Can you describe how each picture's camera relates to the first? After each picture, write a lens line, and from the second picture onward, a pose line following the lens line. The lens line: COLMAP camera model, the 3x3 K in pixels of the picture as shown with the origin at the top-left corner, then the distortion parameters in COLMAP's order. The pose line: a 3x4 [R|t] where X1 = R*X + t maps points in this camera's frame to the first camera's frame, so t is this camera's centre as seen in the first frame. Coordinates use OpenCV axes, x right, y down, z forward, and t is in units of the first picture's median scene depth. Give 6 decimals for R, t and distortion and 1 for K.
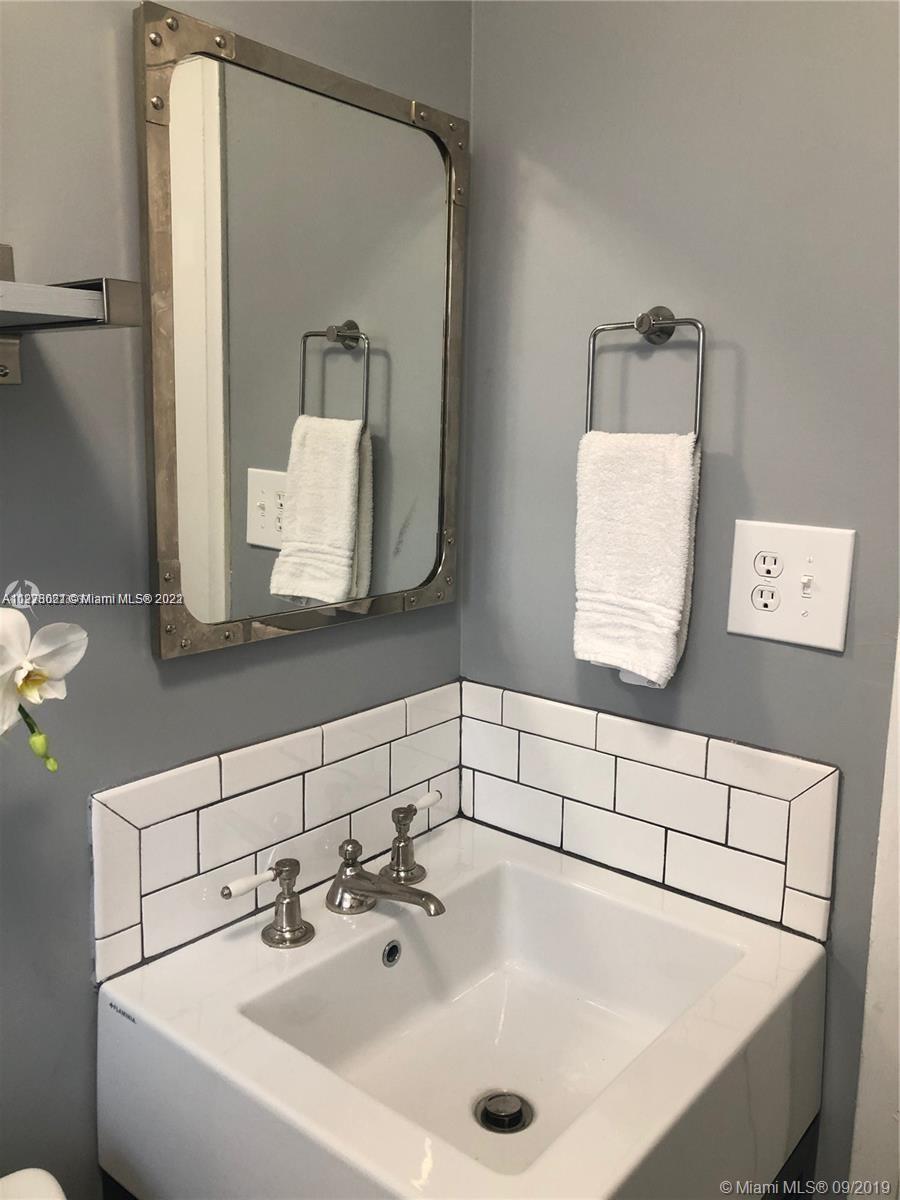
lens RADIAL K [[987.2, 0, 447.2], [0, 987.2, 557.5], [0, 0, 1]] dist [0.001753, -0.153481]
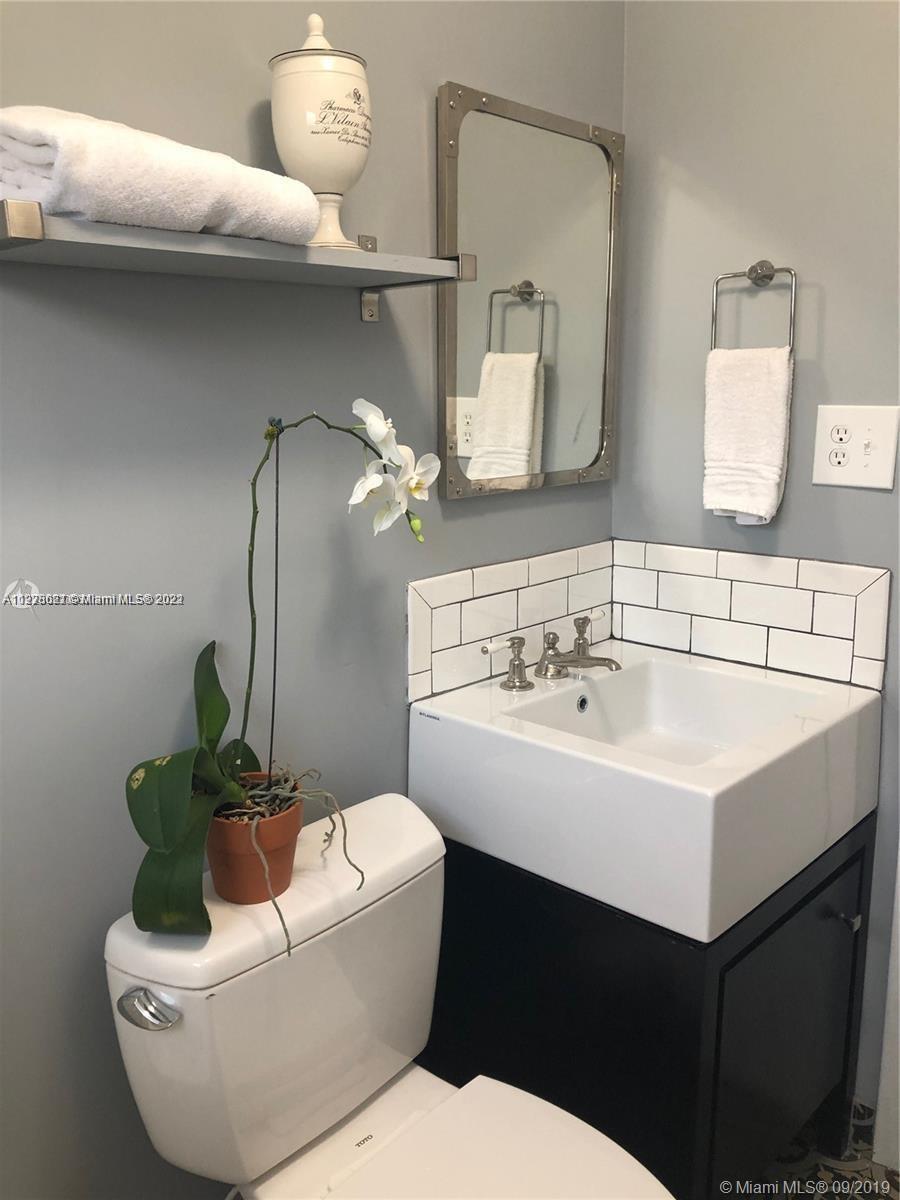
lens RADIAL K [[993.2, 0, 398.3], [0, 993.2, 601.1], [0, 0, 1]] dist [0.026514, -0.238518]
pose [[0.994541, -0.014633, -0.103316, -0.172042], [0.021579, 0.997557, 0.066435, 0.134364], [0.102092, -0.068302, 0.992427, -0.513841]]
